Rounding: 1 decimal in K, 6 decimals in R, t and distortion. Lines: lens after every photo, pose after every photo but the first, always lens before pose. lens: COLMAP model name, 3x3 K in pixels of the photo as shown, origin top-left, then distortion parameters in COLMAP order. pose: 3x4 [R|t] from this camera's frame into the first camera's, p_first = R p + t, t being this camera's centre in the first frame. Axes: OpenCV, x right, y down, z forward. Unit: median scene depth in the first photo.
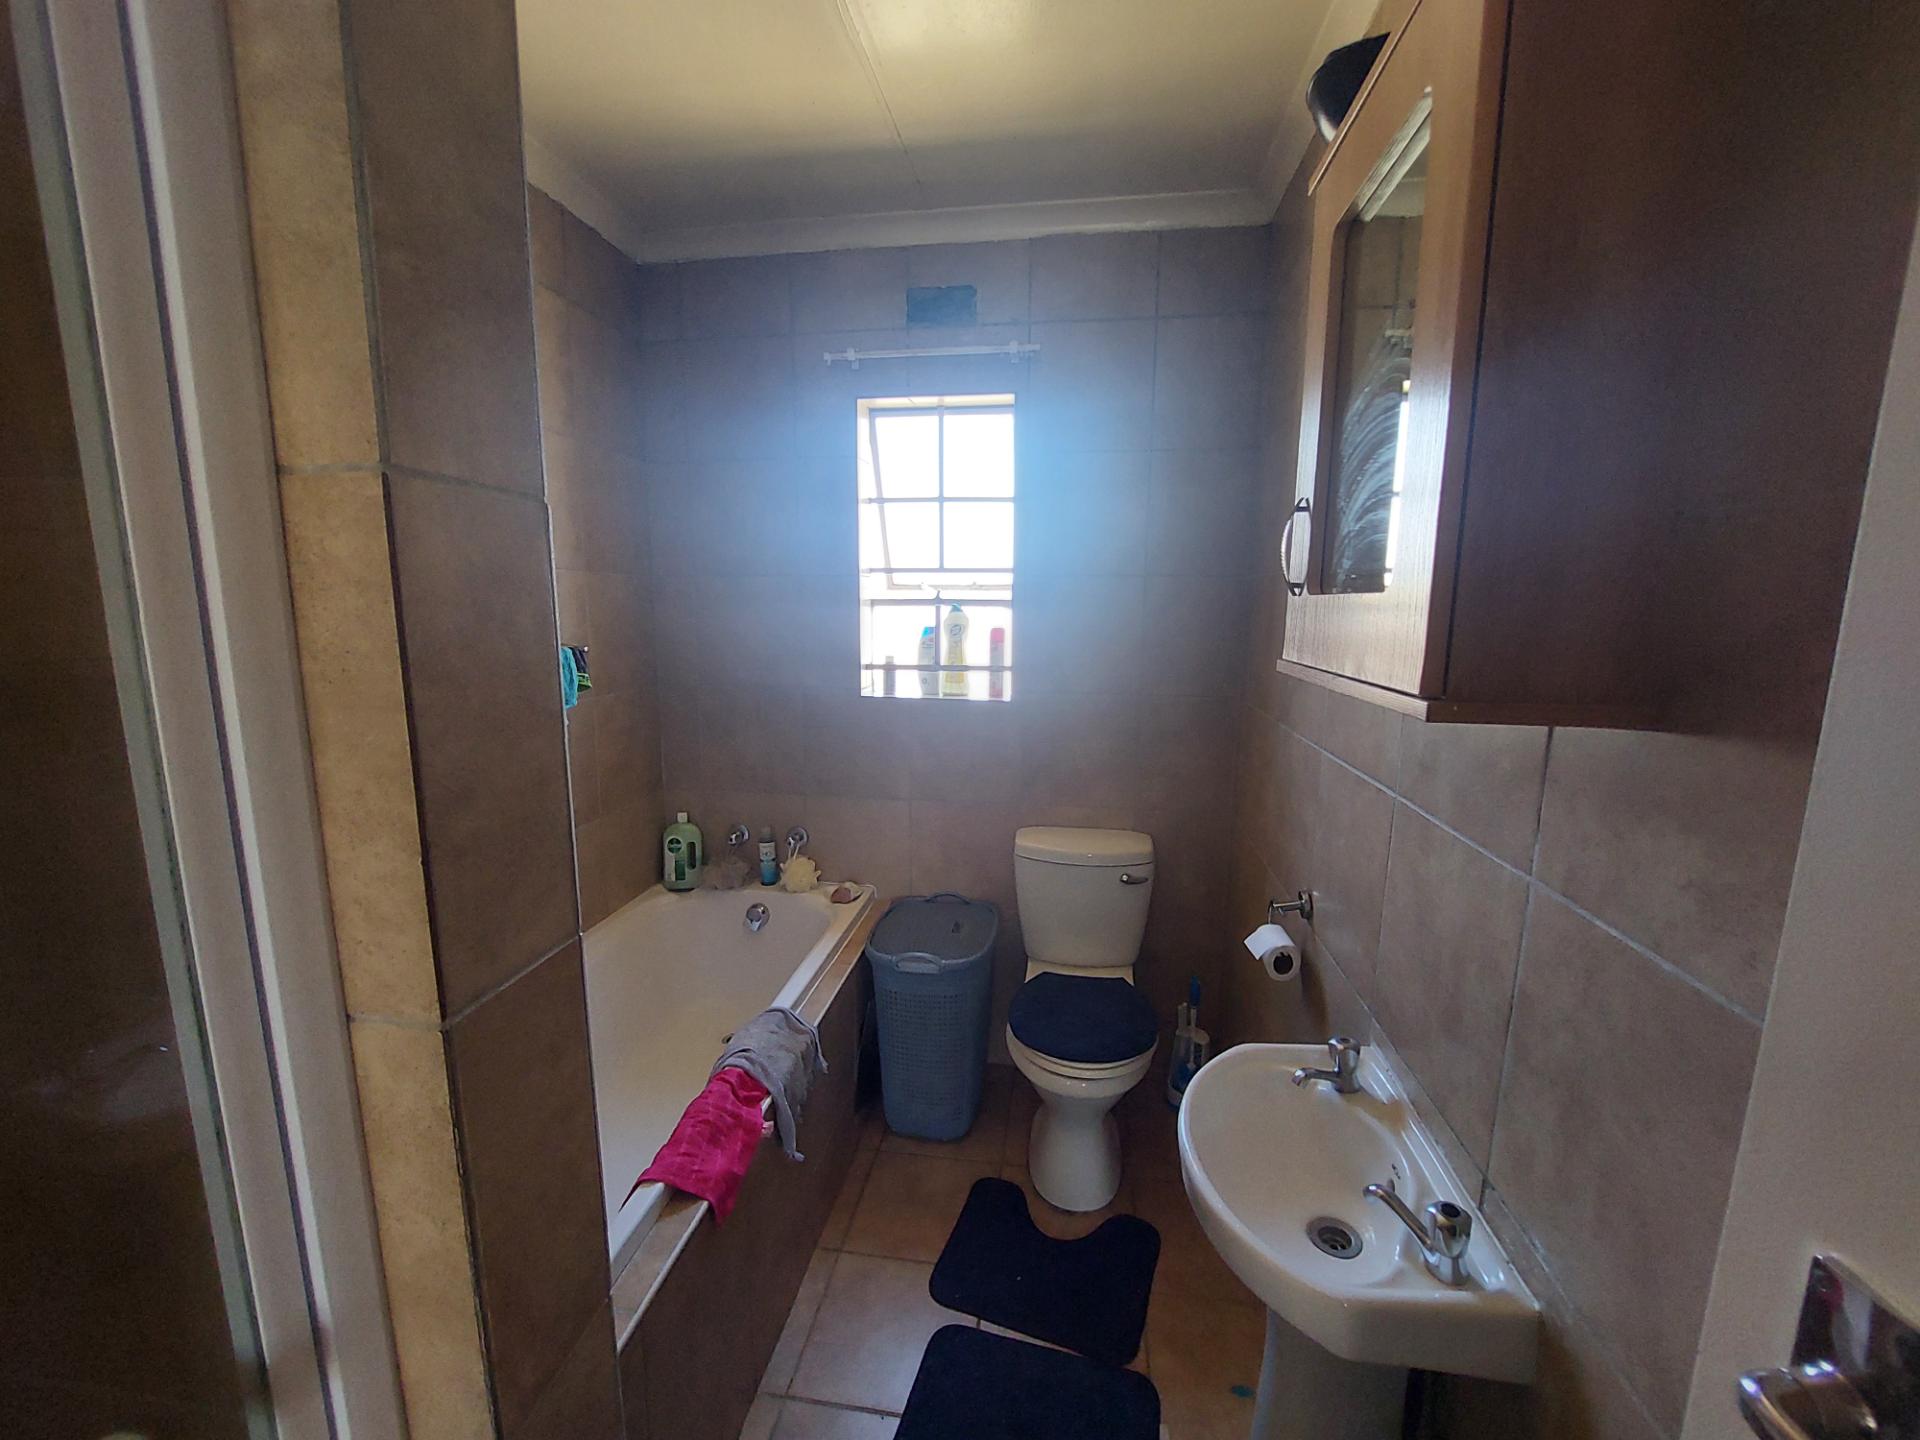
lens RADIAL K [[763.1, 0, 972.6], [0, 763.1, 731.2], [0, 0, 1]] dist [-0.021627, 0.002361]
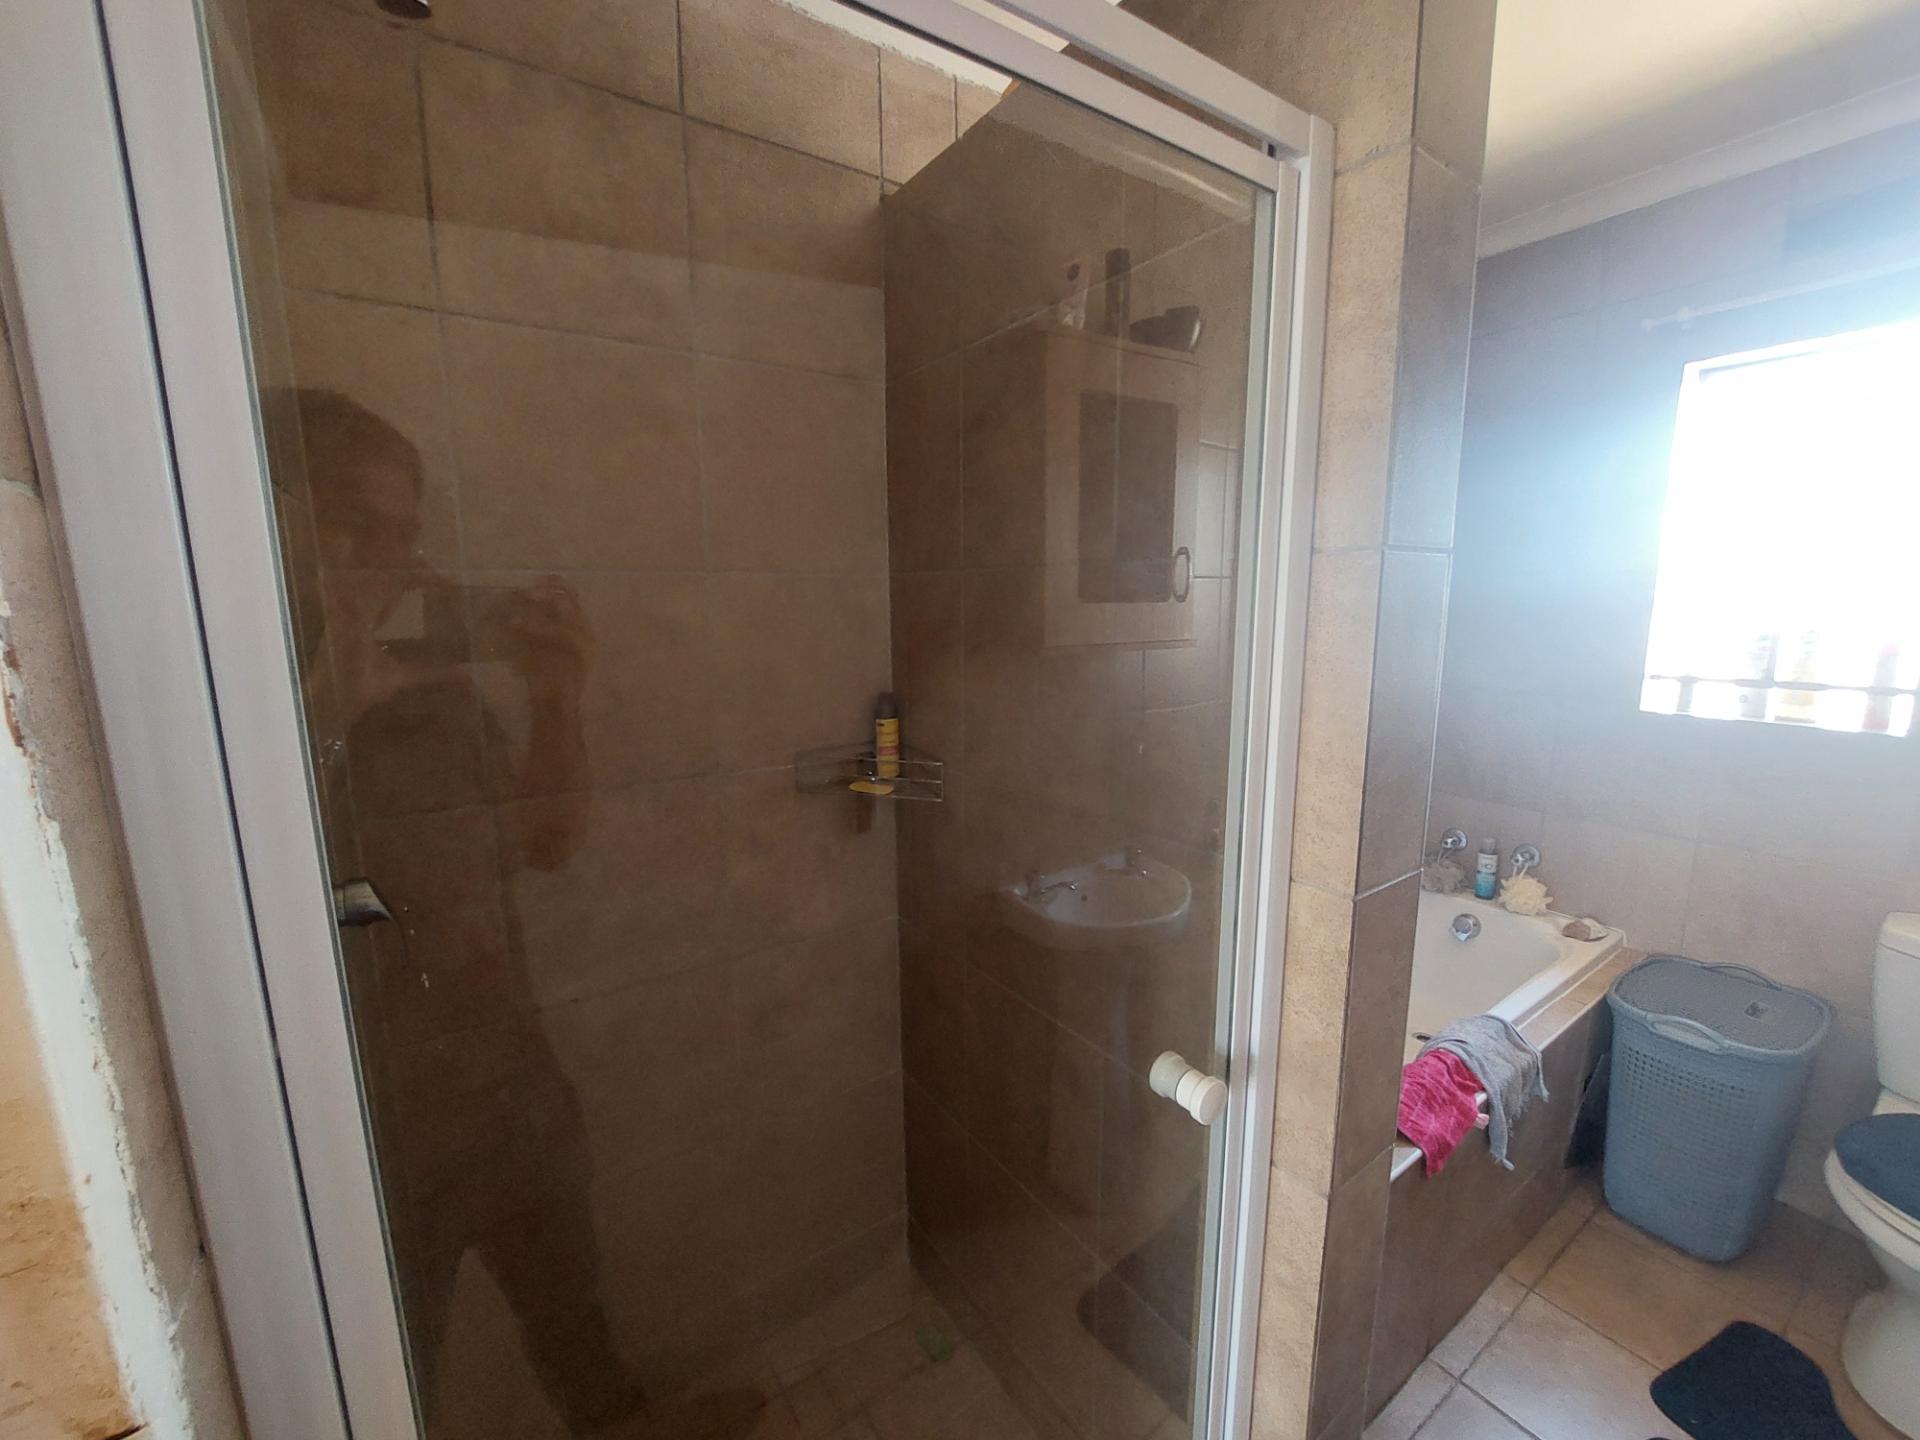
lens RADIAL K [[763.1, 0, 964.6], [0, 763.1, 732.2], [0, 0, 1]] dist [-0.021627, 0.002361]
pose [[0.664191, 0.108377, -0.739666, -0.024157], [-0.101756, 0.993333, 0.054173, 0.010103], [0.740606, 0.039284, 0.670791, -0.142788]]
